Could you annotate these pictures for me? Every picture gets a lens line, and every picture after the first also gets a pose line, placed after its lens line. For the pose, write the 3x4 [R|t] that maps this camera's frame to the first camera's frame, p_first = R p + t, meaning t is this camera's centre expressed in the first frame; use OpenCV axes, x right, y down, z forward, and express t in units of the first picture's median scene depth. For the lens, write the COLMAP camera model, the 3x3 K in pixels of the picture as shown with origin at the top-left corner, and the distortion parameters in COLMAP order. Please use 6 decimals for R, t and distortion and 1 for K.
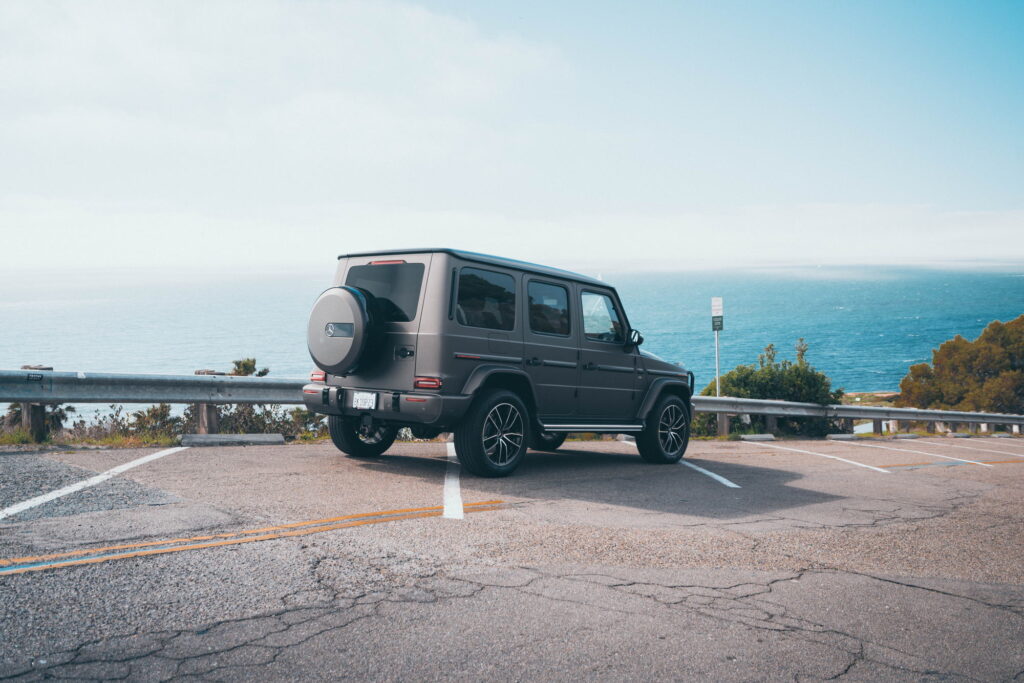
lens RADIAL K [[997.5, 0, 514.2], [0, 997.5, 346.3], [0, 0, 1]] dist [-0.005531, 0.000000]
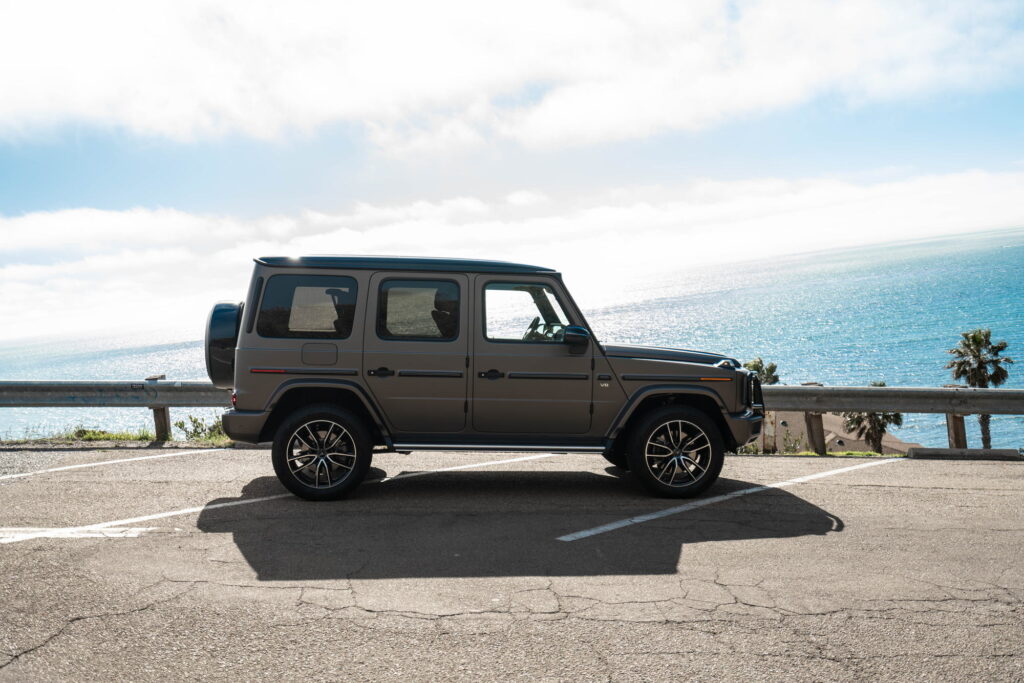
lens RADIAL K [[1051.7, 0, 512.4], [0, 1051.7, 341.6], [0, 0, 1]] dist [-0.024466, 0.000000]
pose [[0.707165, -0.025964, -0.706571, 0.702907], [0.042640, 0.999073, 0.005964, -0.011226], [0.705761, -0.034345, 0.707617, 0.395659]]
